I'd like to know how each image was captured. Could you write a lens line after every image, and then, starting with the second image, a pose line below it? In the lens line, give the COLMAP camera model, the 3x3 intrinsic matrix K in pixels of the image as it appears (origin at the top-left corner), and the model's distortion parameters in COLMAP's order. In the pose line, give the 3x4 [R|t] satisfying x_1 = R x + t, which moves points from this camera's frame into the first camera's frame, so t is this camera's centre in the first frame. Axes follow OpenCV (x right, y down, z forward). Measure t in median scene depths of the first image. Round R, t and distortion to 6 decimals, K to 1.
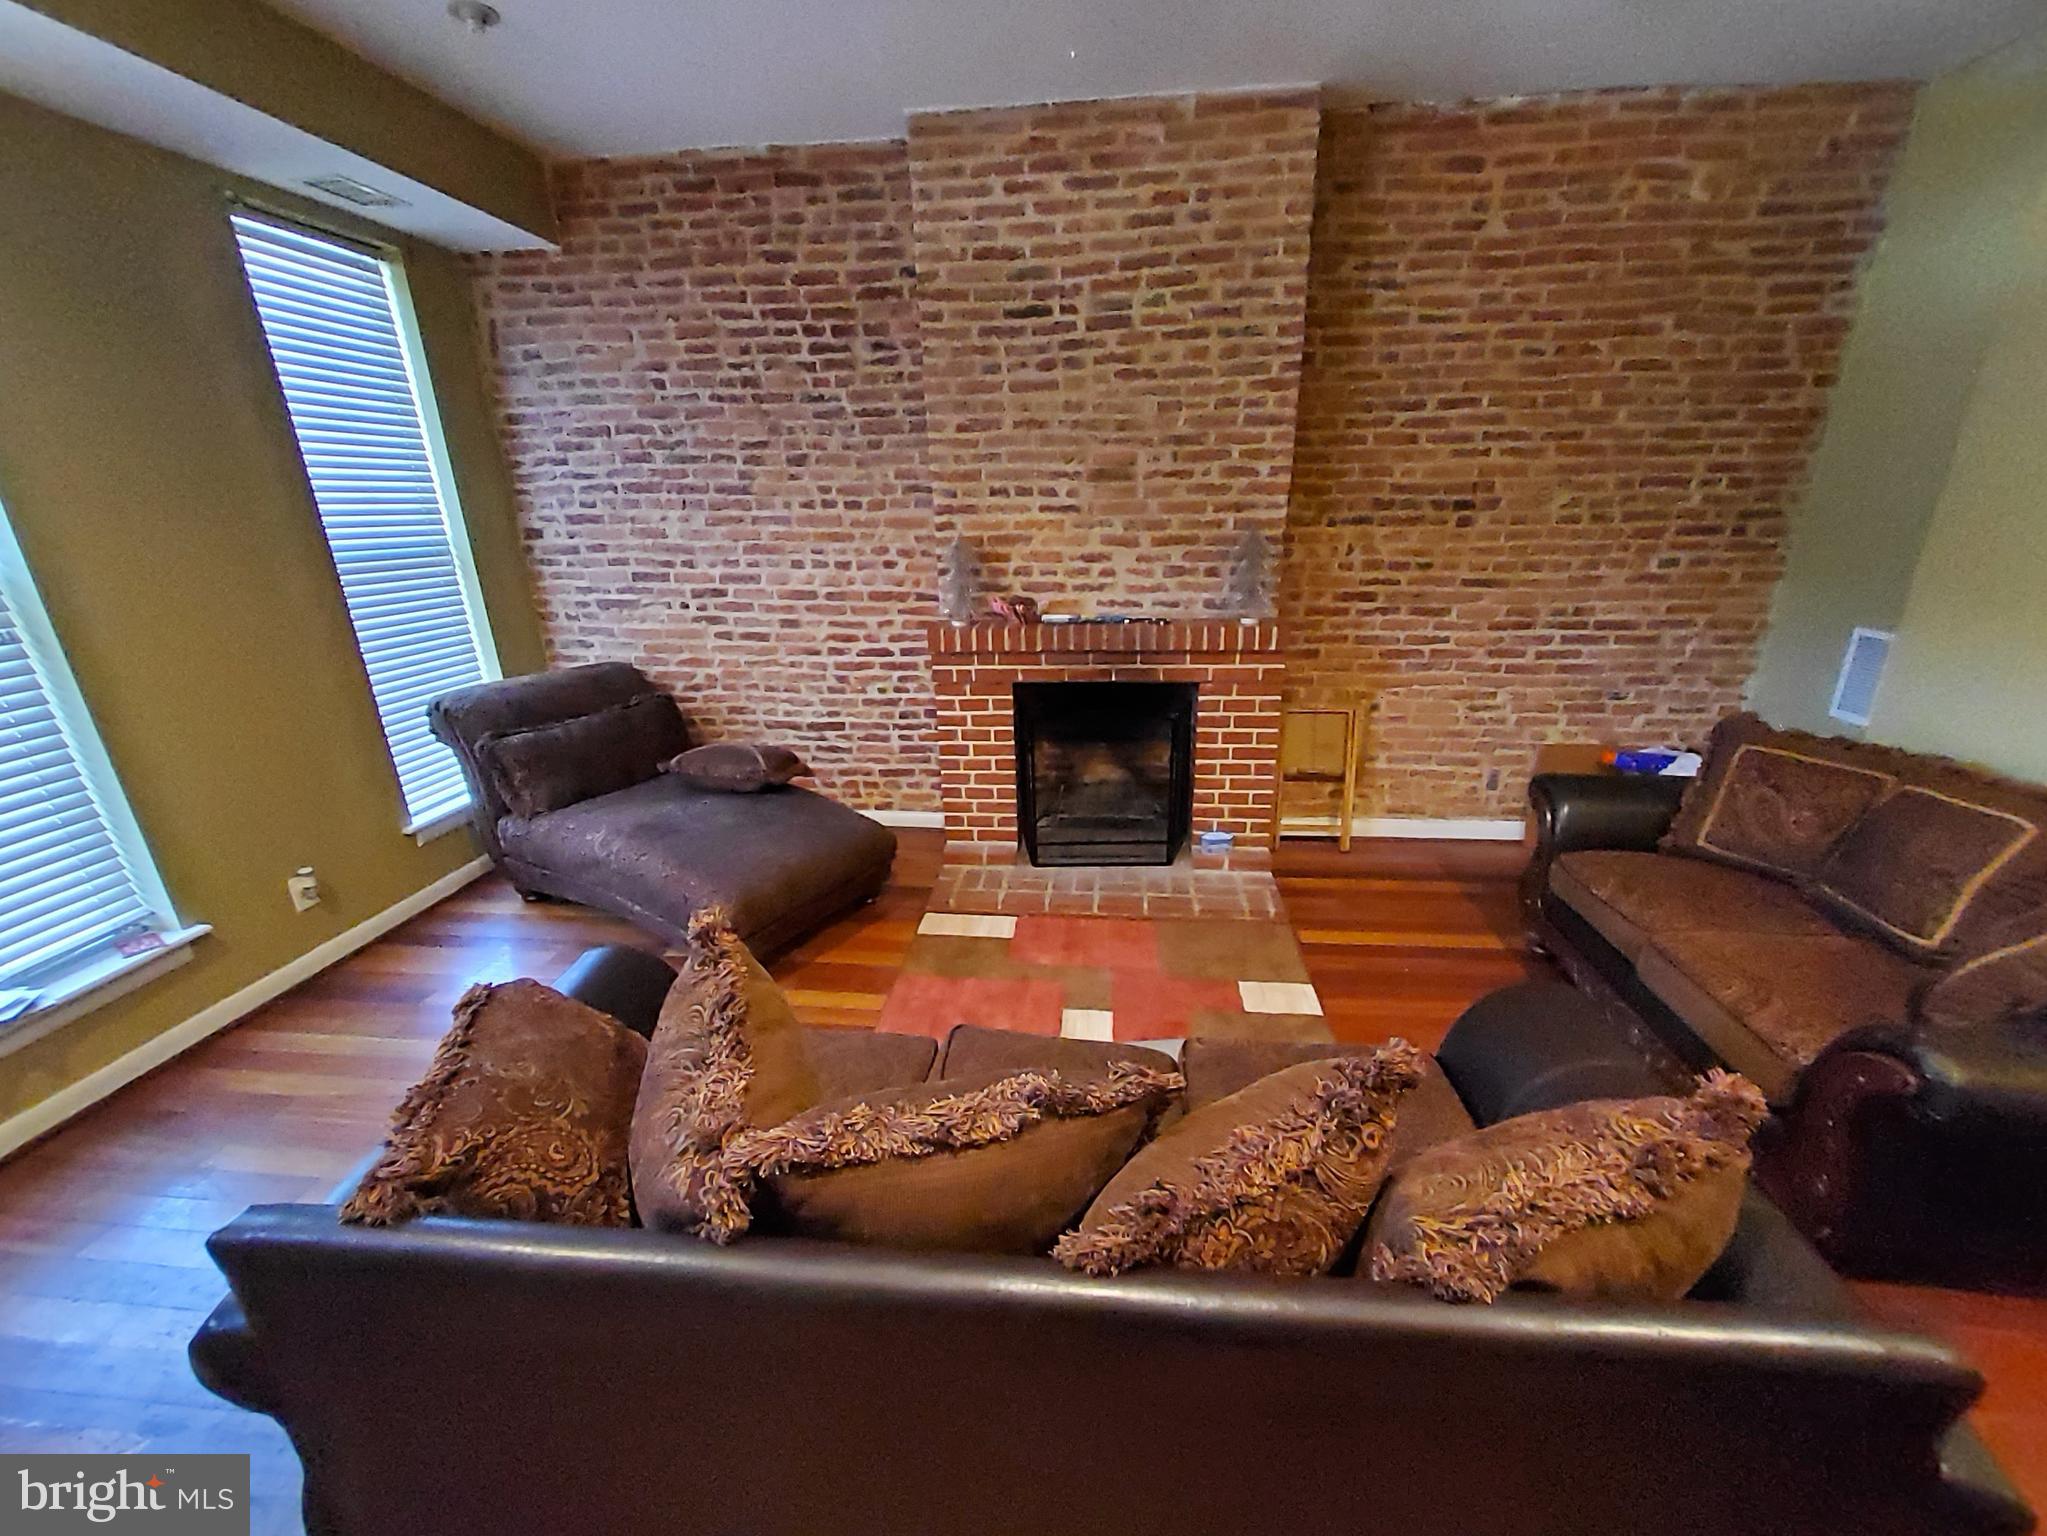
lens RADIAL K [[797.2, 0, 1034.4], [0, 797.2, 774.9], [0, 0, 1]] dist [0.001986, -0.000207]
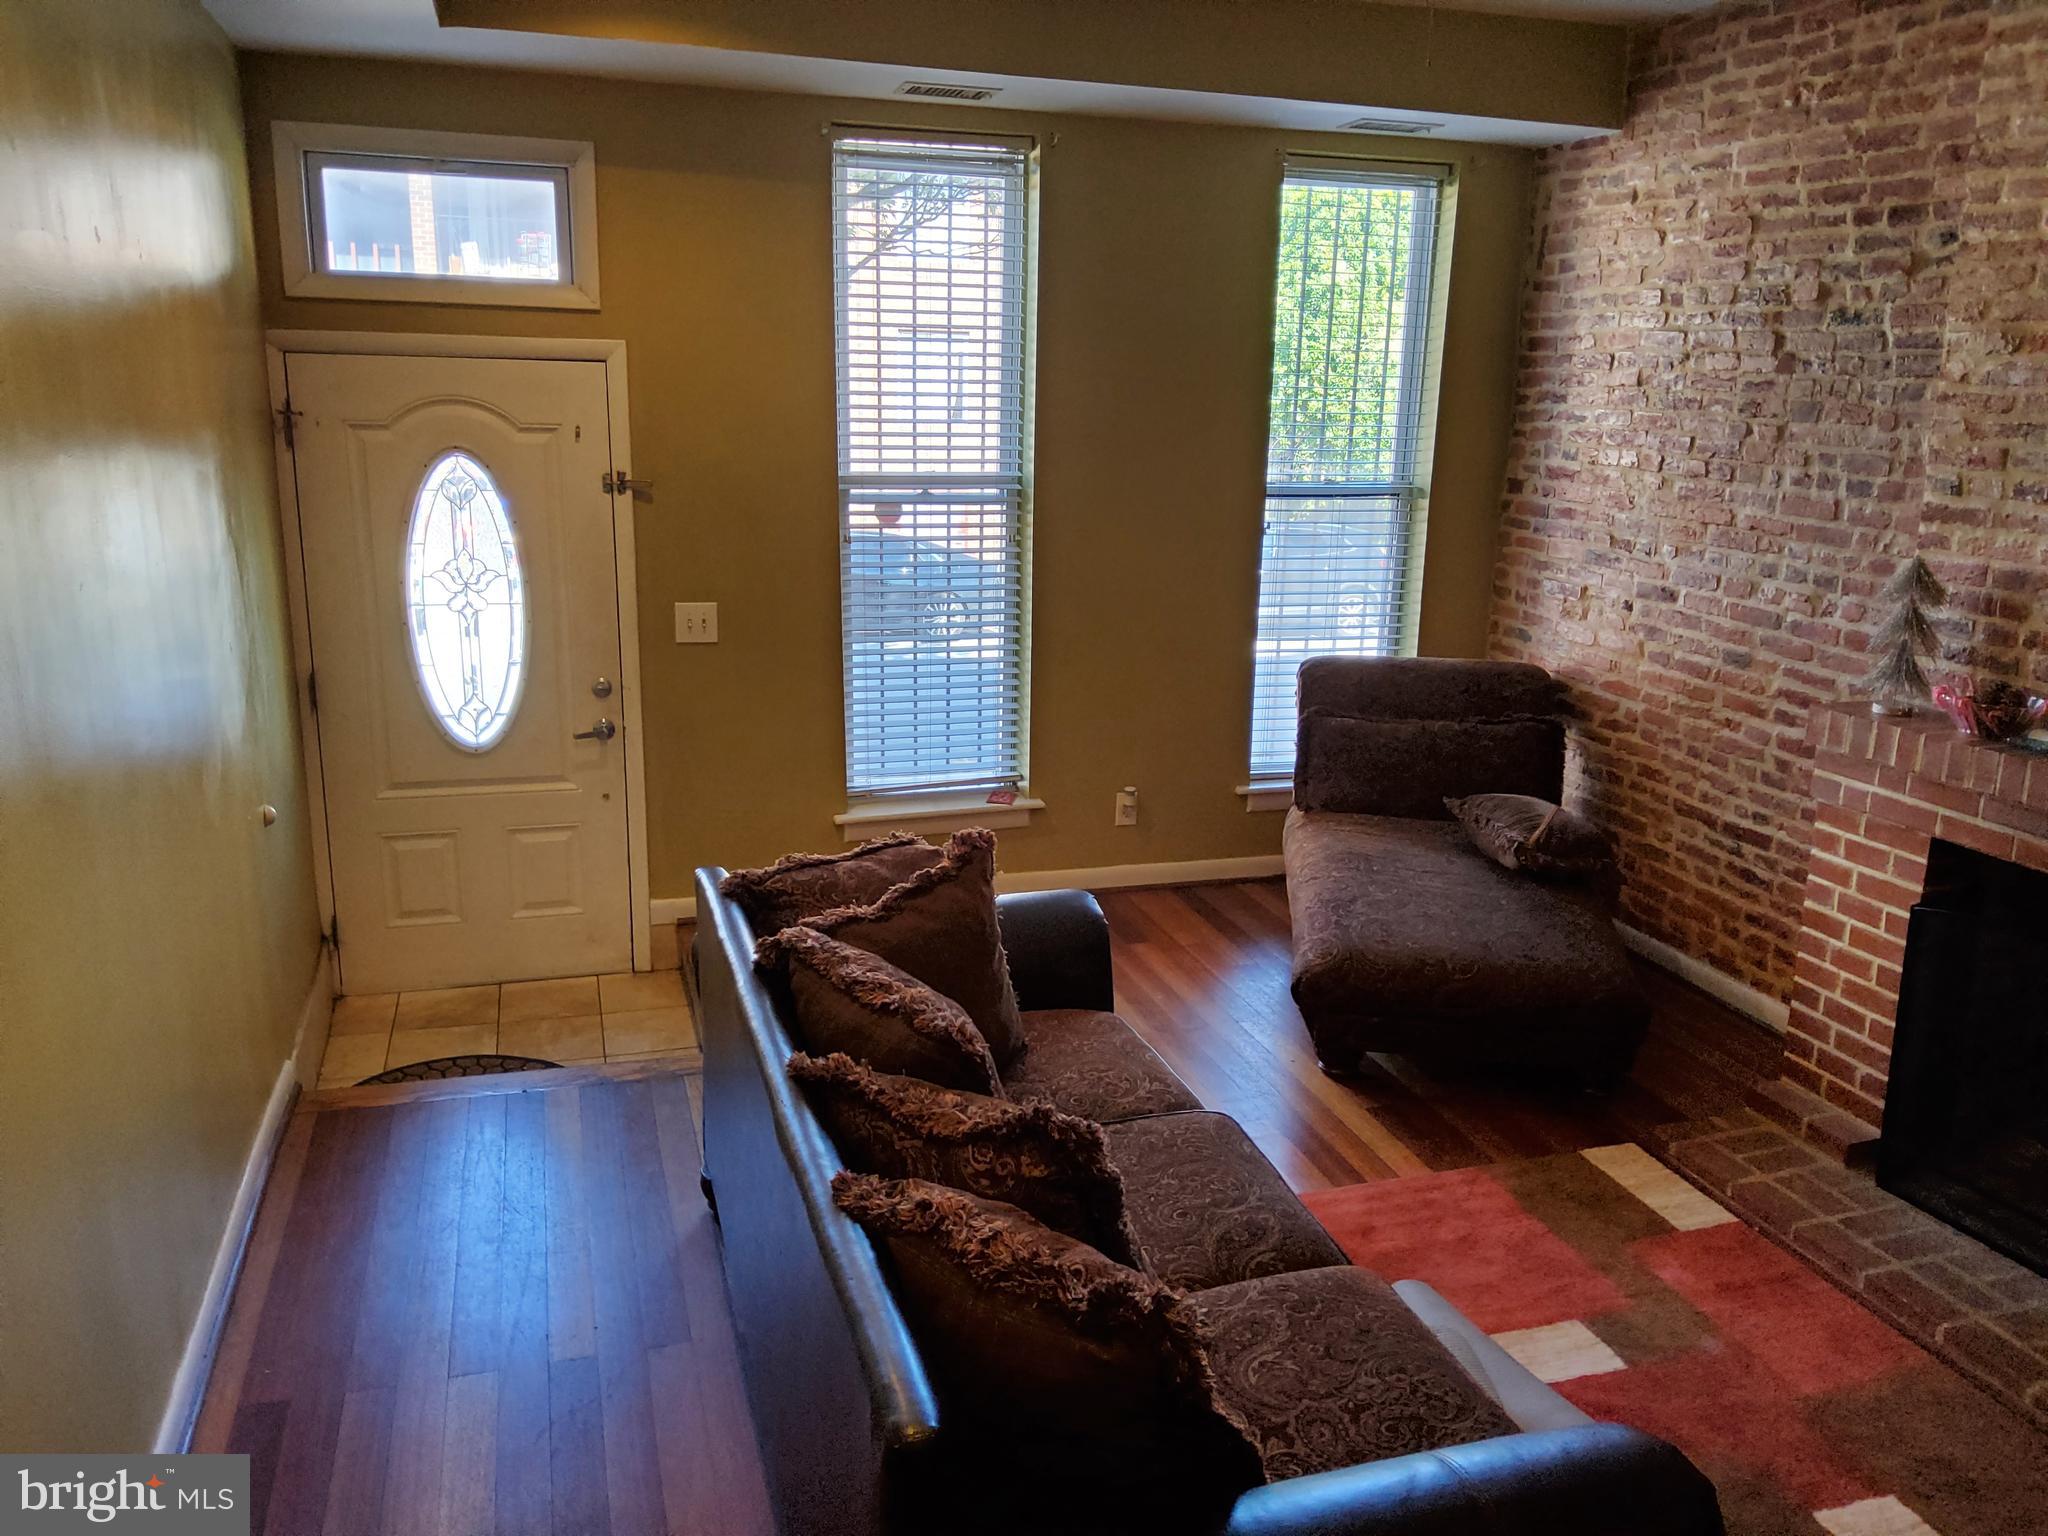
lens RADIAL K [[1589.5, 0, 1027.3], [0, 1589.5, 759.4], [0, 0, 1]] dist [0.041074, -0.068807]
pose [[0.373362, 0.243344, -0.895201, 0.661765], [-0.327721, 0.937361, 0.118122, -0.087269], [0.867871, 0.249273, 0.429724, 0.000188]]
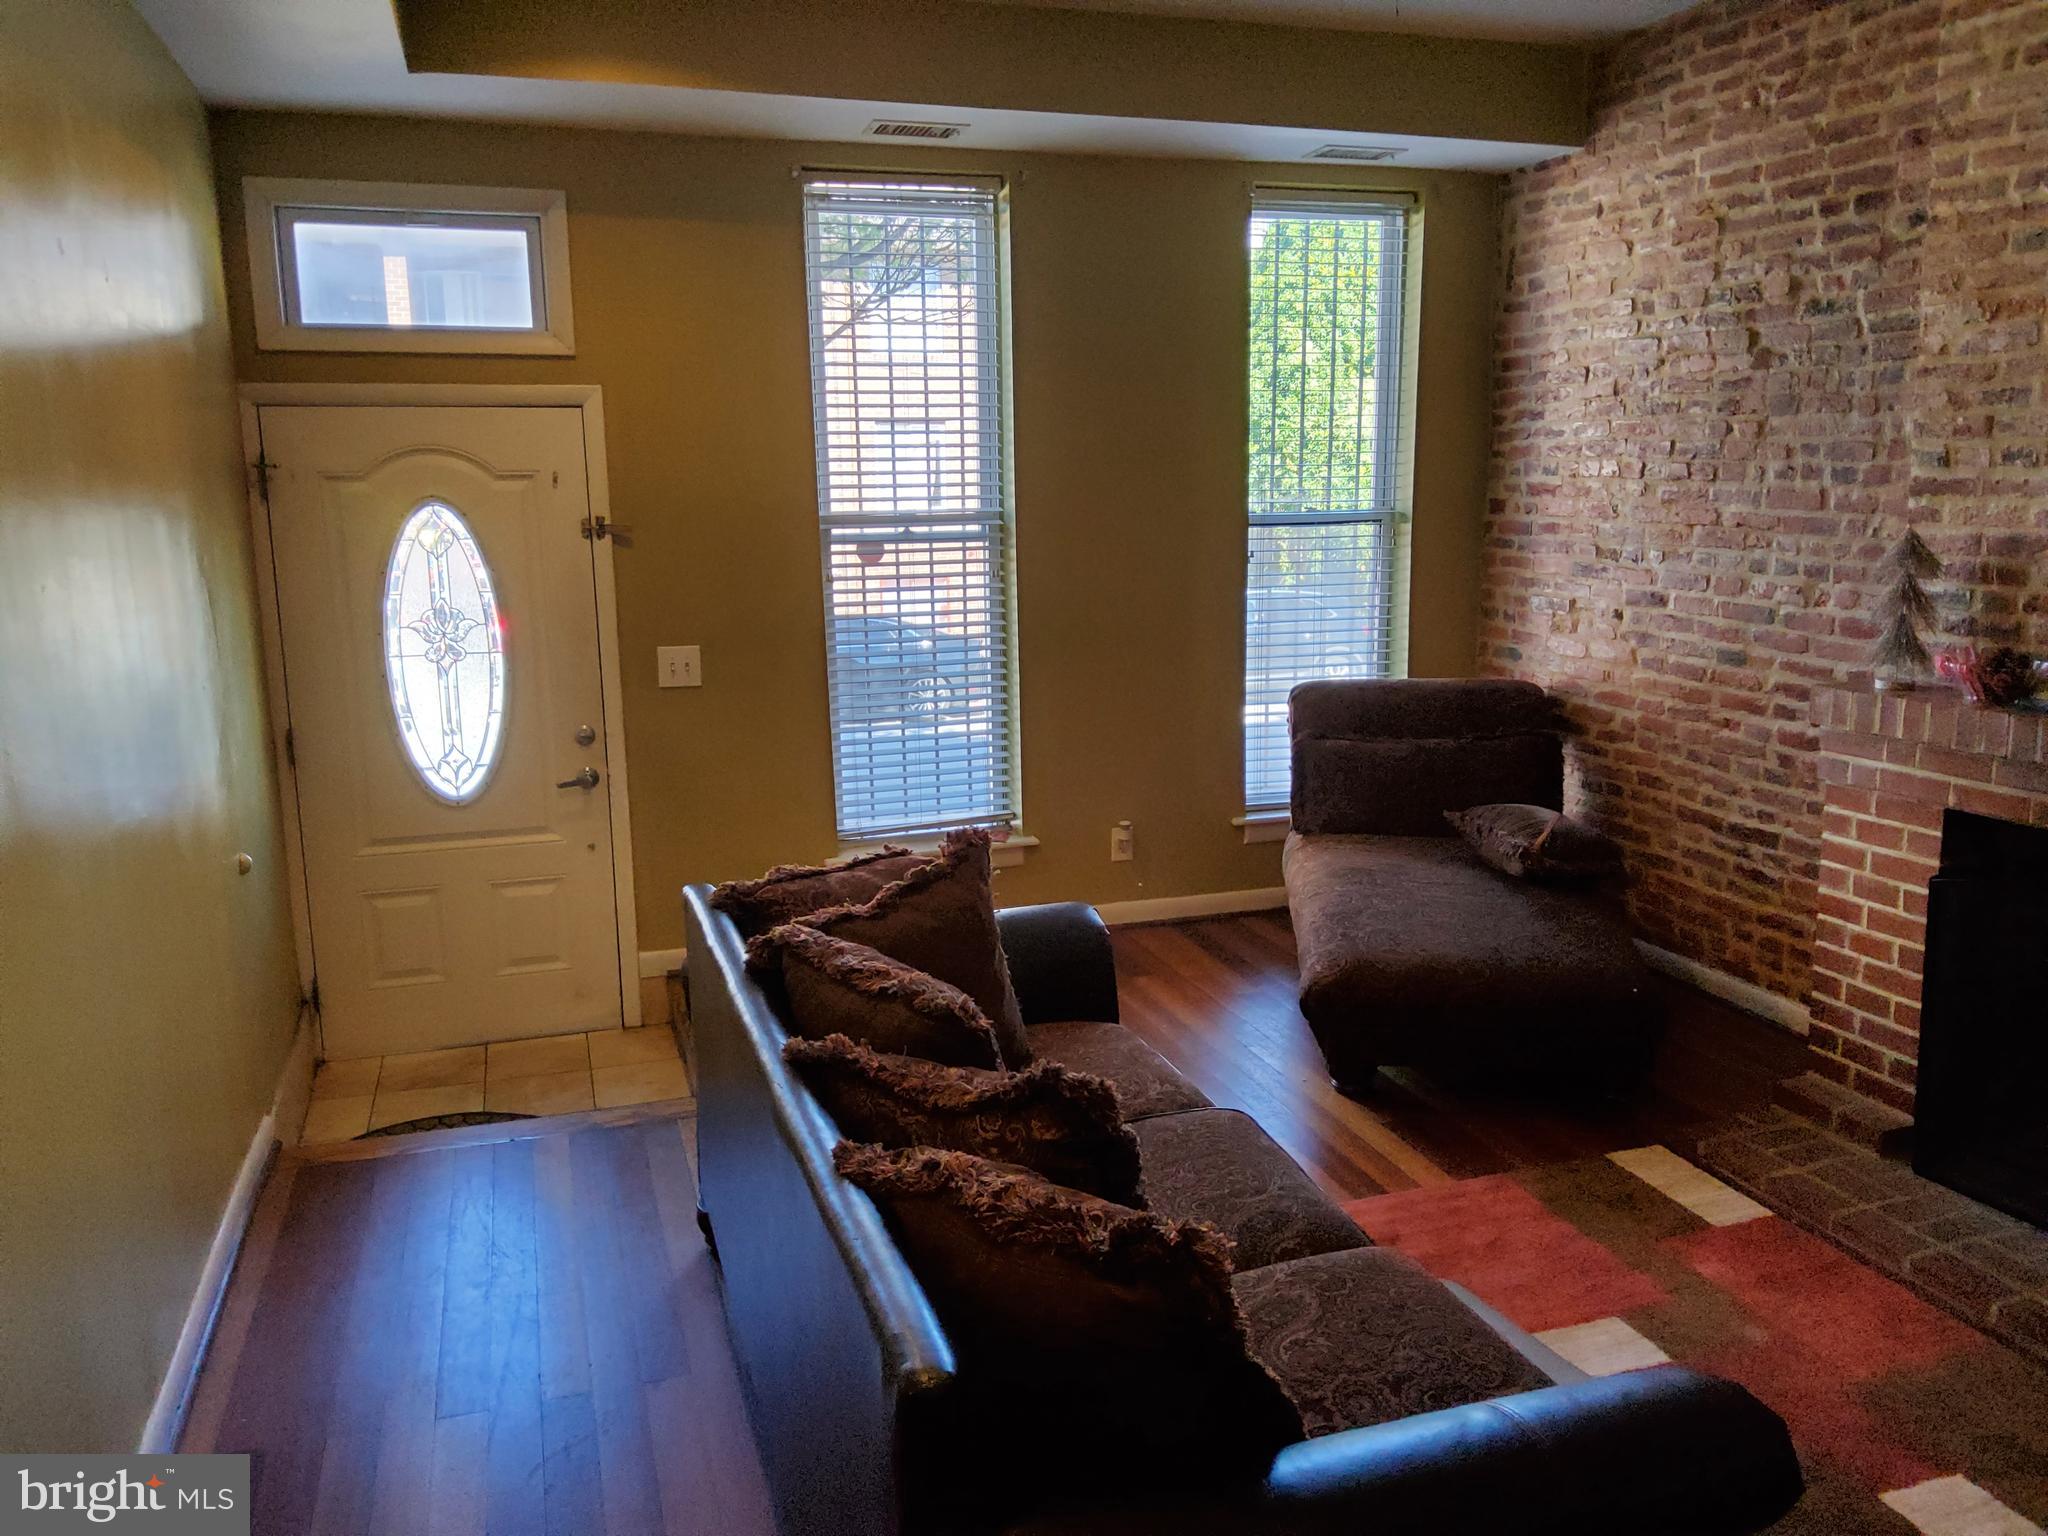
lens RADIAL K [[1589.5, 0, 1028.4], [0, 1589.5, 758.4], [0, 0, 1]] dist [0.041074, -0.068807]
pose [[0.388165, 0.173830, -0.905048, 0.653376], [-0.292354, 0.954553, 0.057952, -0.029572], [0.873989, 0.242099, 0.421344, 0.021472]]
